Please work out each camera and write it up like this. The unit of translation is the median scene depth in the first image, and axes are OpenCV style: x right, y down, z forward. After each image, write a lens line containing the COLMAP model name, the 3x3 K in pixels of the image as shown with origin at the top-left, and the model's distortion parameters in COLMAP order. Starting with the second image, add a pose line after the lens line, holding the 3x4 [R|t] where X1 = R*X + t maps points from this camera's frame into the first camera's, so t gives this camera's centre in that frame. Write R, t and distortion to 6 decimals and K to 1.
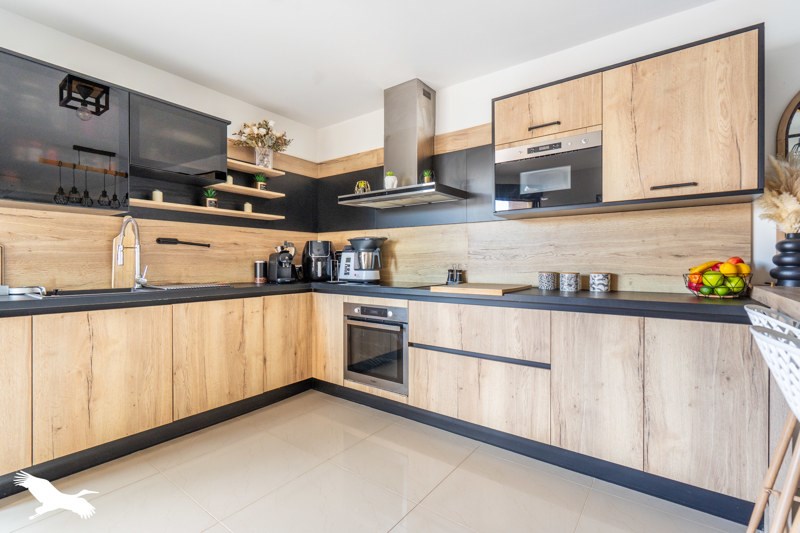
lens RADIAL K [[375.2, 0, 399.3], [0, 375.2, 263.7], [0, 0, 1]] dist [-0.003325, -0.000204]
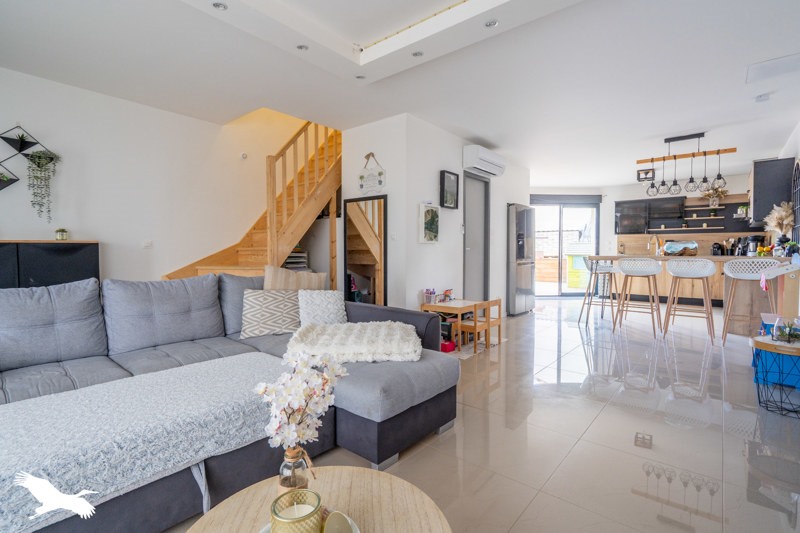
lens RADIAL K [[375.2, 0, 399.9], [0, 375.2, 263.7], [0, 0, 1]] dist [-0.003325, -0.000204]
pose [[-0.057000, 0.031354, -0.997882, 2.121709], [-0.006078, 0.999477, 0.031751, 0.030776], [0.998356, 0.007875, -0.056780, -0.797053]]
